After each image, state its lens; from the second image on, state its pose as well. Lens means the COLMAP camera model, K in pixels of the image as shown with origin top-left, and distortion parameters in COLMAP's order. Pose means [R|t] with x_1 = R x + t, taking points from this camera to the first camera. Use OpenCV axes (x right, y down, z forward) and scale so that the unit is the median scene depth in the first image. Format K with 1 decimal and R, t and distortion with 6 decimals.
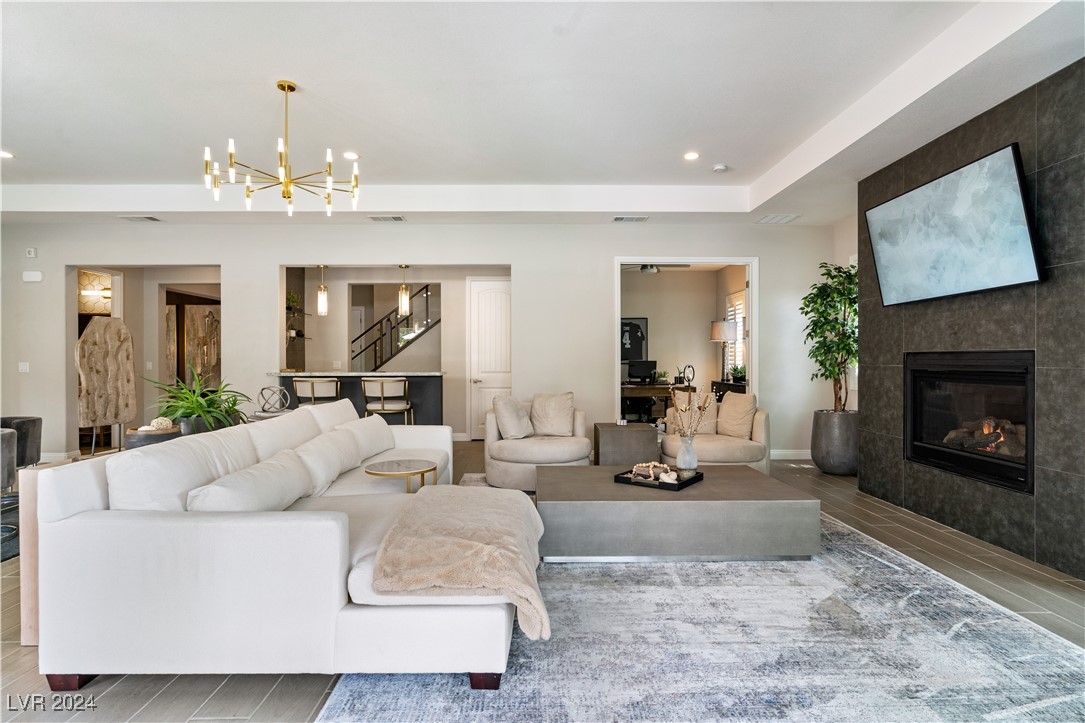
lens RADIAL K [[550.7, 0, 544.3], [0, 550.7, 364.0], [0, 0, 1]] dist [-0.016476, -0.001096]
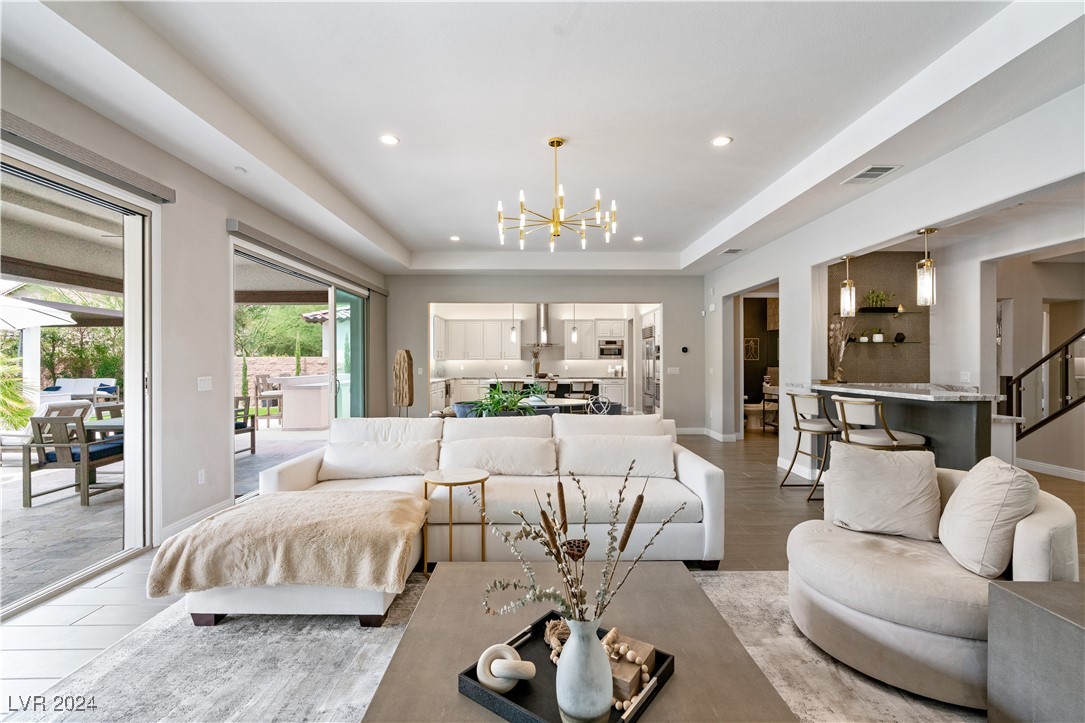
lens RADIAL K [[488.6, 0, 544.3], [0, 488.6, 359.3], [0, 0, 1]] dist [-0.013068, 0.005073]
pose [[0.002780, -0.001135, -0.999995, 0.546795], [-0.007630, 0.999970, -0.001156, -0.033663], [0.999967, 0.007633, 0.002771, 0.909214]]
